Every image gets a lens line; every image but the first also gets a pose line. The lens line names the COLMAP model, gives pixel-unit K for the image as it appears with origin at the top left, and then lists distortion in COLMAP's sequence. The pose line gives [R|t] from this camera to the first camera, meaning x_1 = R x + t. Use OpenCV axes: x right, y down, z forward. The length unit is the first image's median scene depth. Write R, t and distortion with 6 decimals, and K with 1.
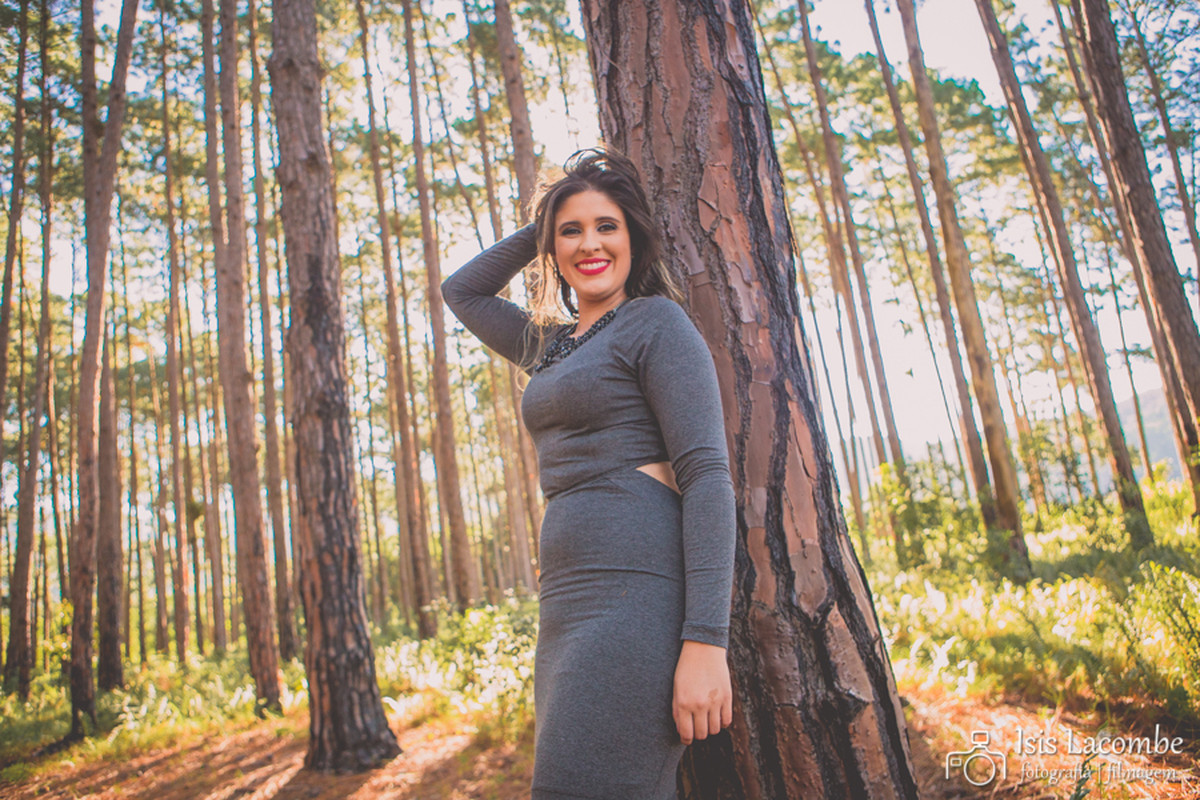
lens RADIAL K [[827.8, 0, 607.2], [0, 827.8, 402.8], [0, 0, 1]] dist [-0.084835, 0.045767]
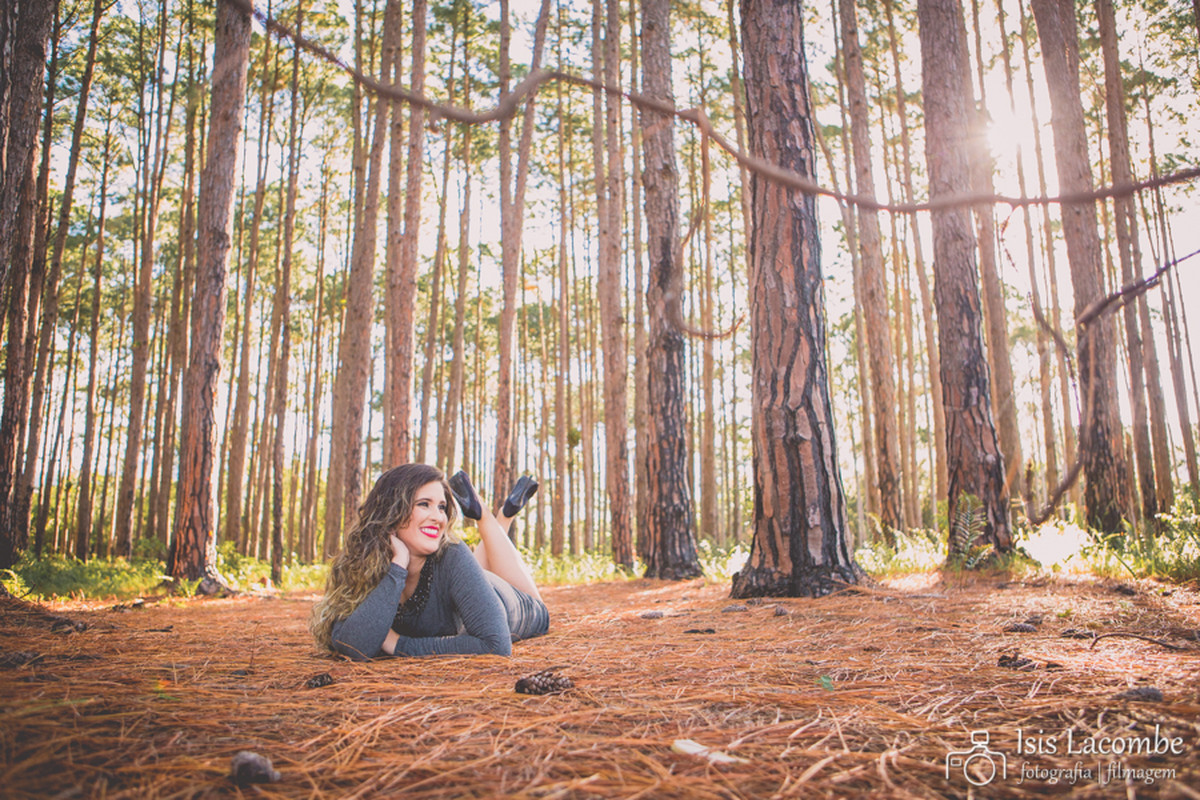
lens RADIAL K [[887.0, 0, 601.2], [0, 887.0, 400.7], [0, 0, 1]] dist [-0.099773, 0.087143]
pose [[0.904693, 0.057520, -0.422164, 0.219530], [-0.034135, 0.997445, 0.062750, 0.012721], [0.424695, -0.042359, 0.904345, -0.483648]]
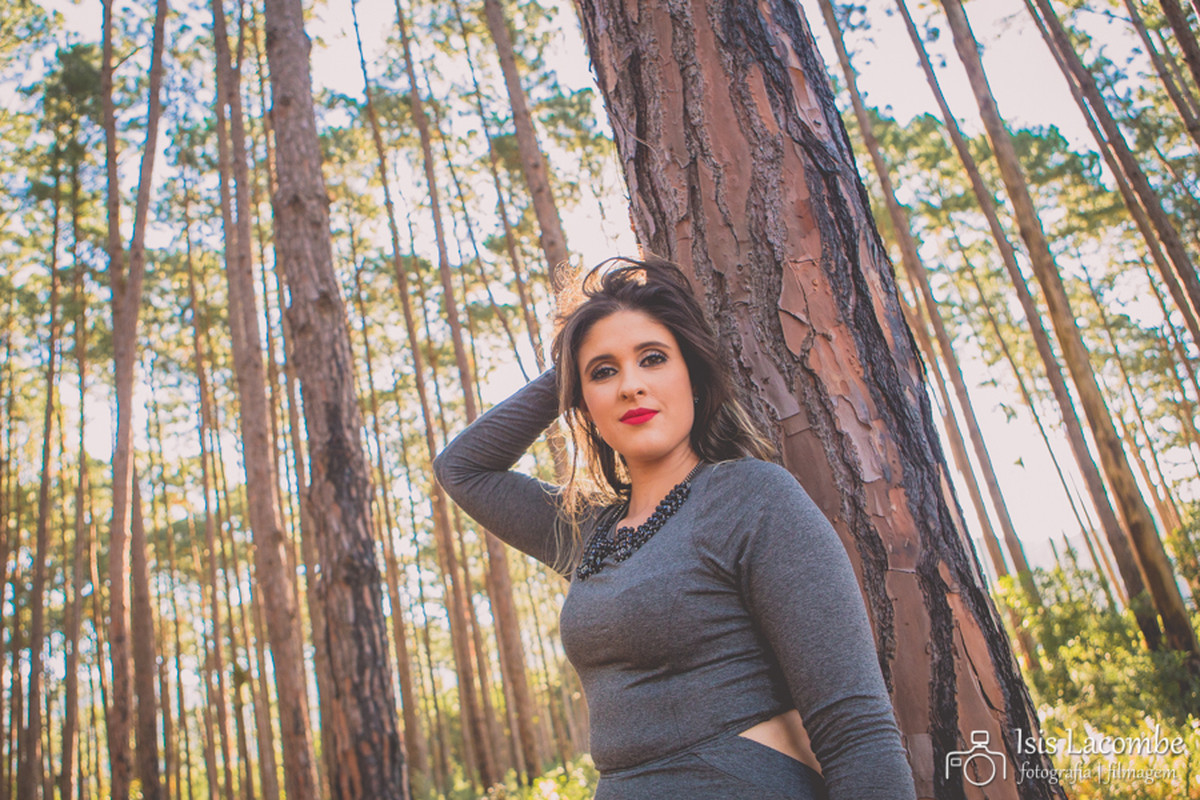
lens RADIAL K [[904.5, 0, 550.8], [0, 904.5, 443.0], [0, 0, 1]] dist [-0.089306, 0.055306]
pose [[0.987796, -0.090098, -0.127046, 0.001296], [0.077627, 0.991963, -0.099914, -0.019567], [0.135027, 0.088832, 0.986852, 0.059671]]
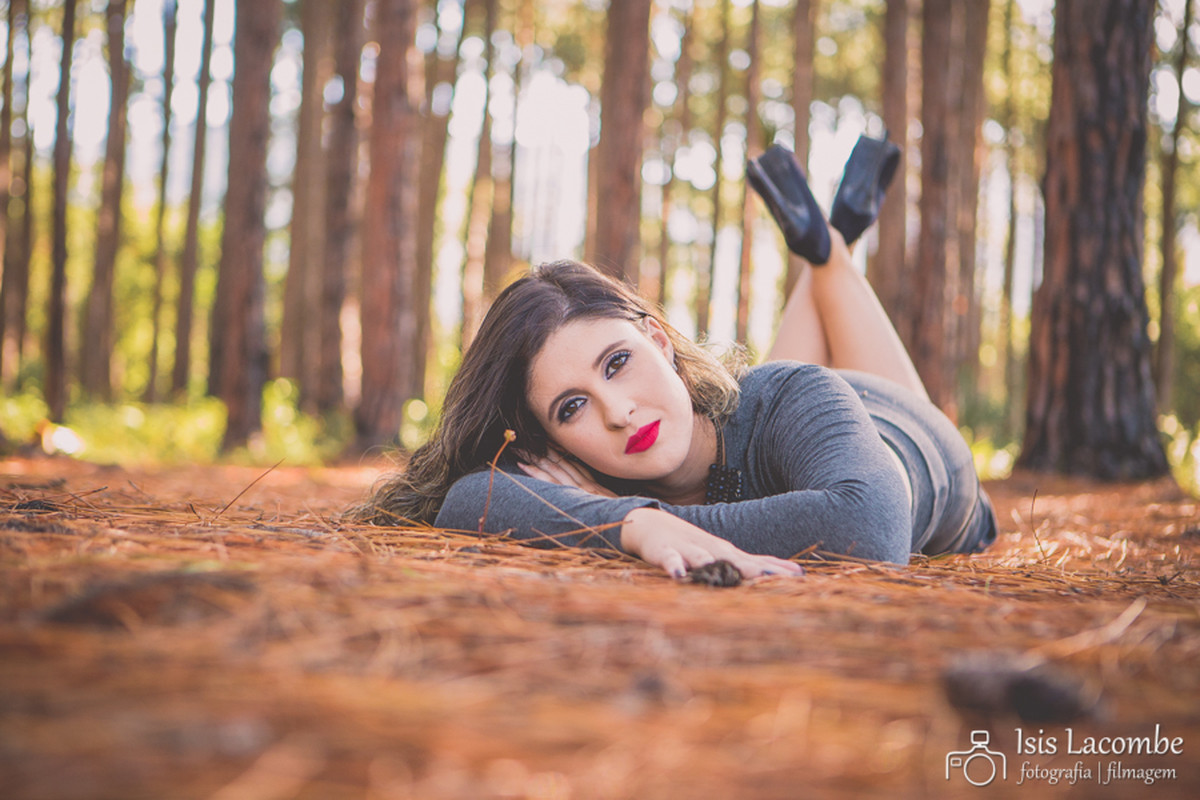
lens RADIAL K [[2180.9, 0, 595.3], [0, 2180.9, 401.6], [0, 0, 1]] dist [0.149315, 0.000000]
pose [[0.855656, 0.177705, -0.486081, 0.144389], [-0.072994, 0.971252, 0.226585, 0.038382], [0.512372, -0.158397, 0.844029, -0.516187]]
